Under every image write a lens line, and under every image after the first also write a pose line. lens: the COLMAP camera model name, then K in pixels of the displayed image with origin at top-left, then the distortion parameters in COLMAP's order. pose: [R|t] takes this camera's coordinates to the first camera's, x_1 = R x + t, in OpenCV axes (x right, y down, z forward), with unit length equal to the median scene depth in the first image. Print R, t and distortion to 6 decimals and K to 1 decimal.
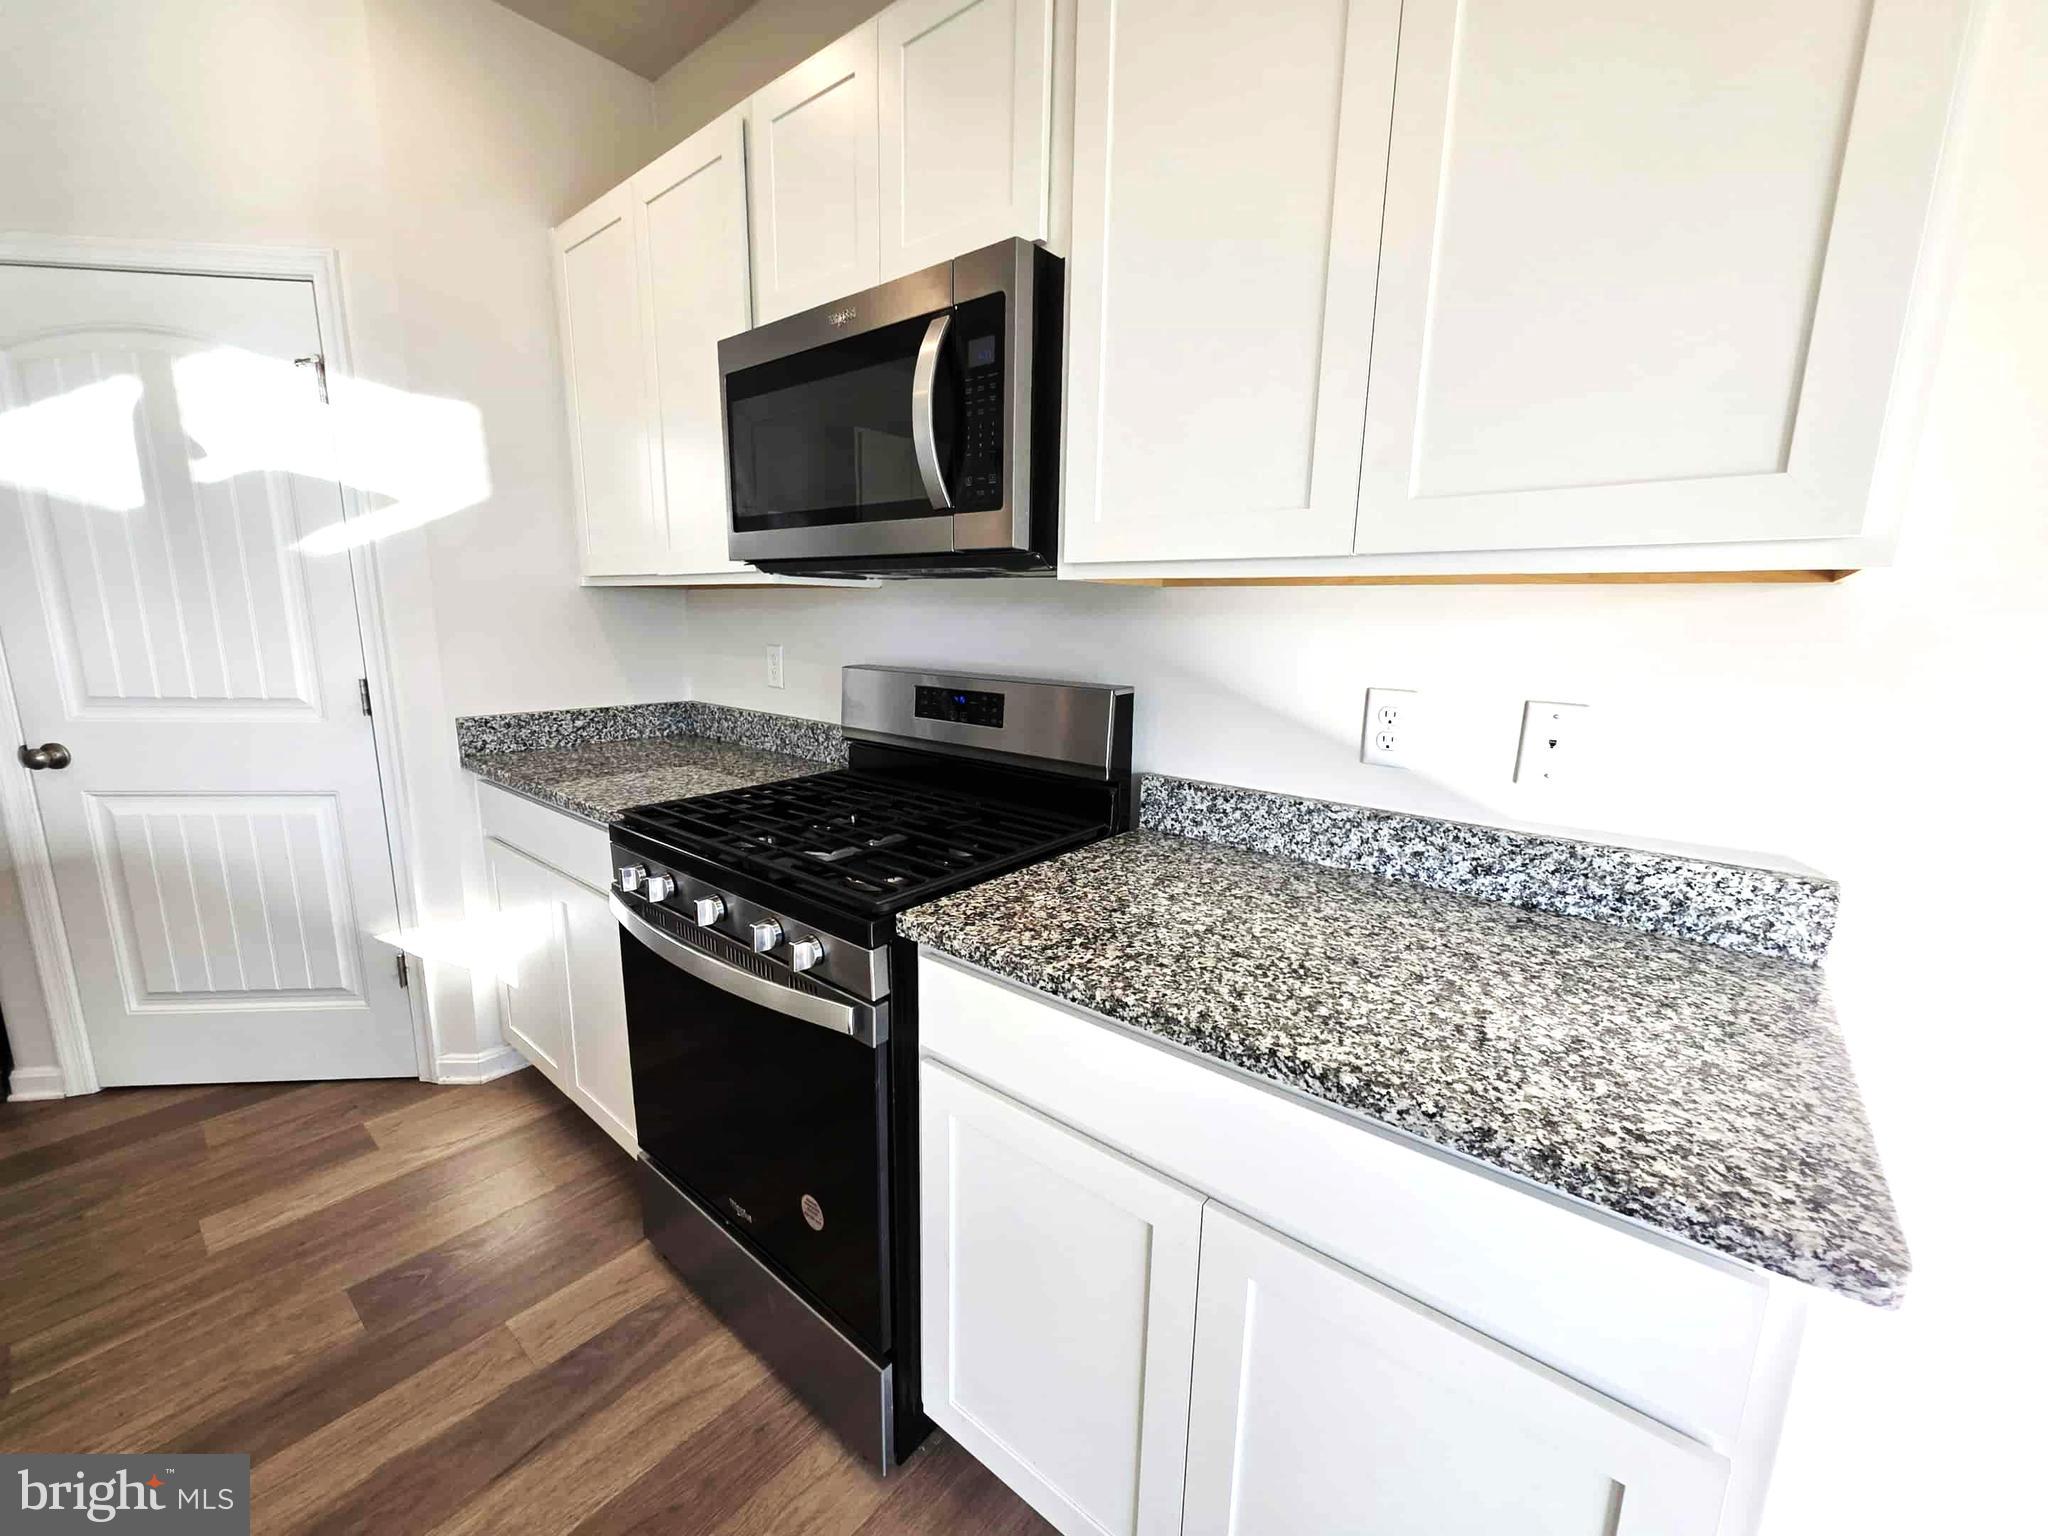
lens RADIAL K [[821.5, 0, 1030.3], [0, 821.5, 767.9], [0, 0, 1]] dist [0.001229, 0.000097]
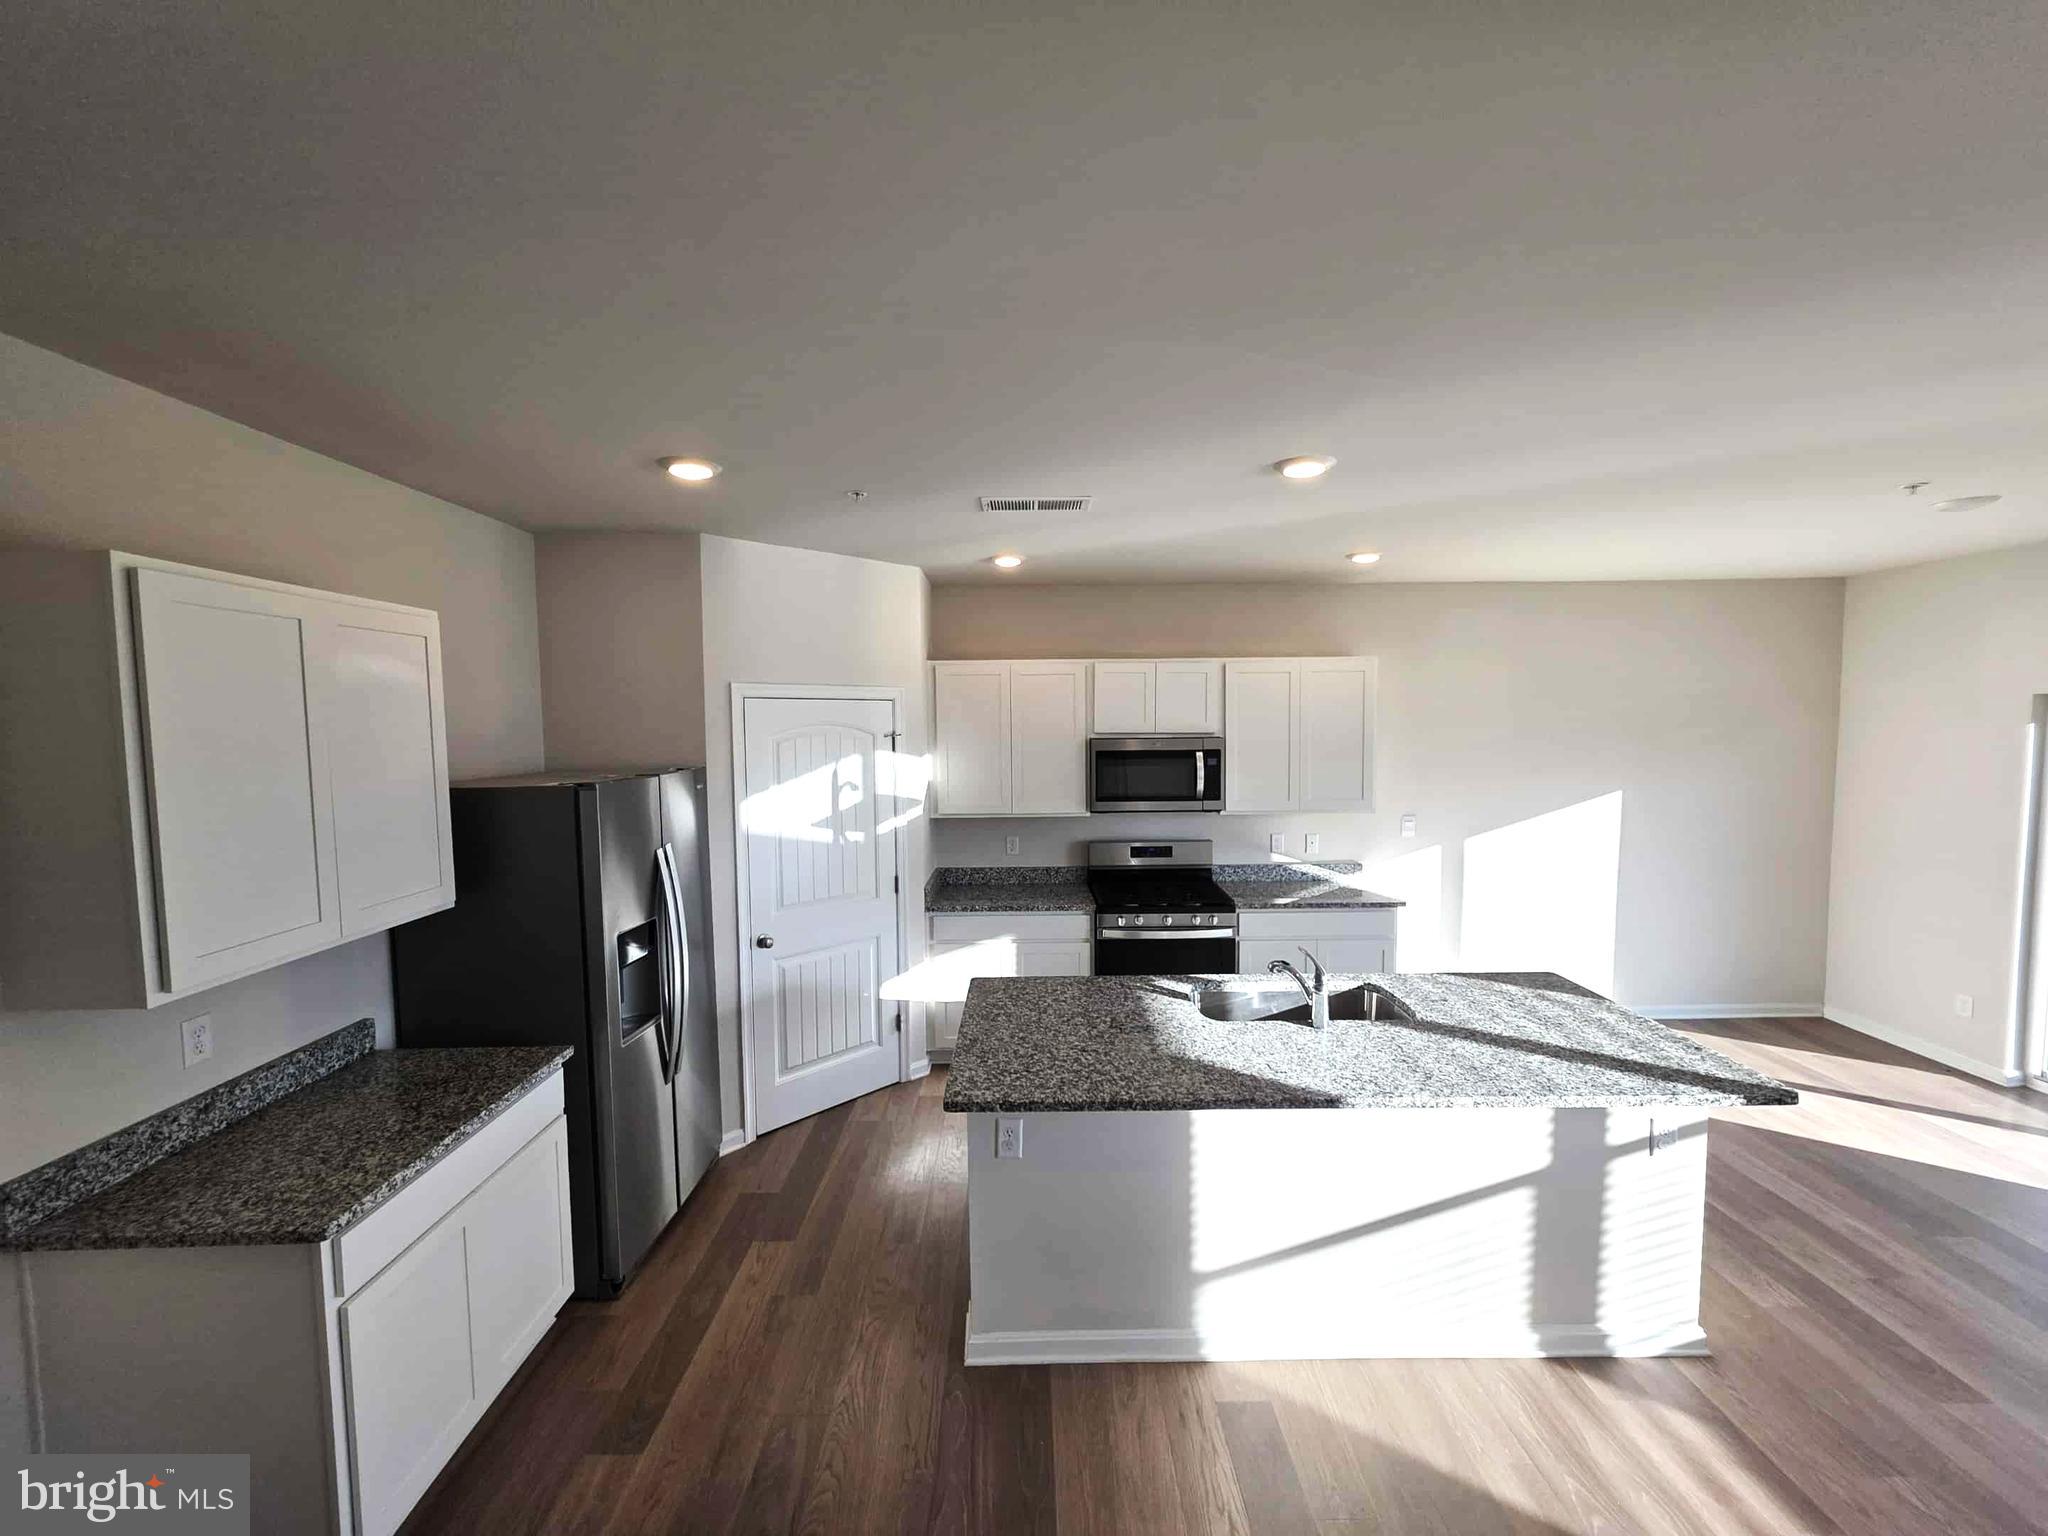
lens RADIAL K [[821.5, 0, 1030.3], [0, 821.5, 767.9], [0, 0, 1]] dist [0.001229, 0.000097]
pose [[0.768134, -0.060894, 0.637387, -2.008779], [0.141099, 0.987094, -0.075739, -0.186070], [-0.624549, 0.148112, 0.766812, -0.910641]]
